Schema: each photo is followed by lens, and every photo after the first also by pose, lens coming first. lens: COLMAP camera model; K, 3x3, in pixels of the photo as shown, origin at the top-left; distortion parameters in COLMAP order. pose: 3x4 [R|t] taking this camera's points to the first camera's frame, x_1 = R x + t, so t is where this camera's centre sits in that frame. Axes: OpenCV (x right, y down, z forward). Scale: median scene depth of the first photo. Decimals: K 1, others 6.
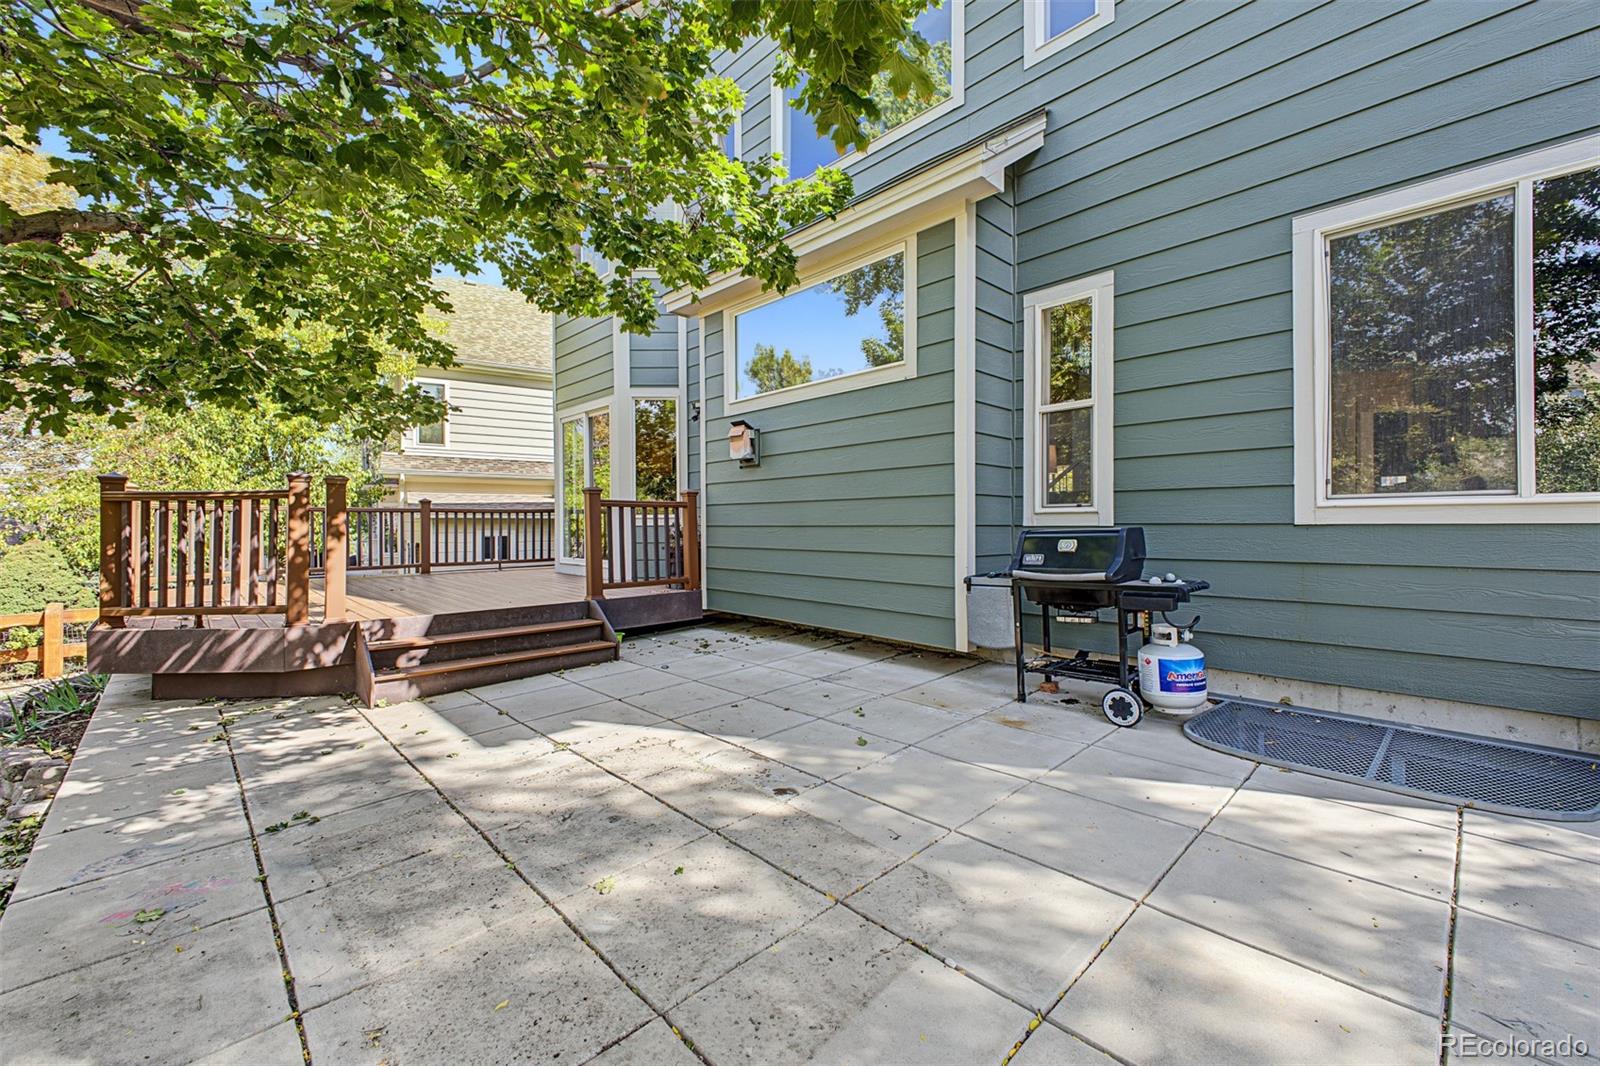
lens RADIAL K [[655.3, 0, 800.0], [0, 655.3, 533.0], [0, 0, 1]] dist [0.000236, -0.000071]
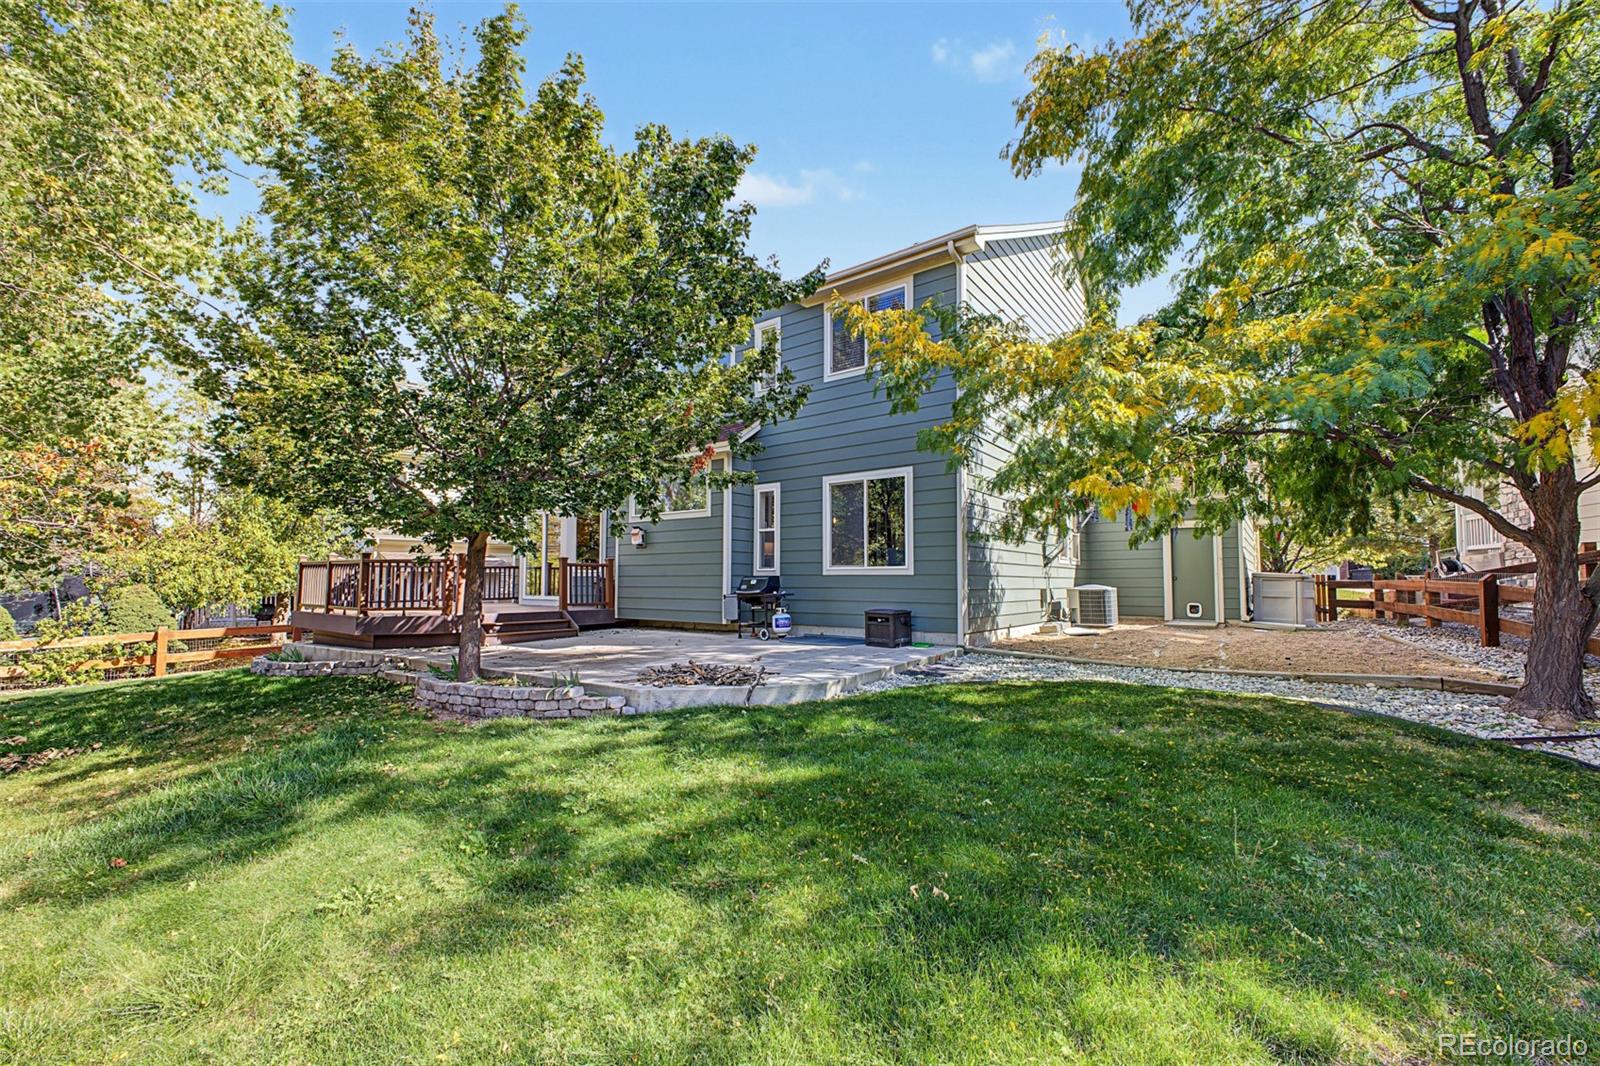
lens RADIAL K [[655.3, 0, 800.0], [0, 655.3, 533.0], [0, 0, 1]] dist [0.000236, -0.000071]
pose [[0.985609, 0.017742, 0.168105, 0.096491], [-0.002991, 0.996152, -0.087596, 0.046335], [-0.169013, 0.085833, 0.981869, -1.571136]]
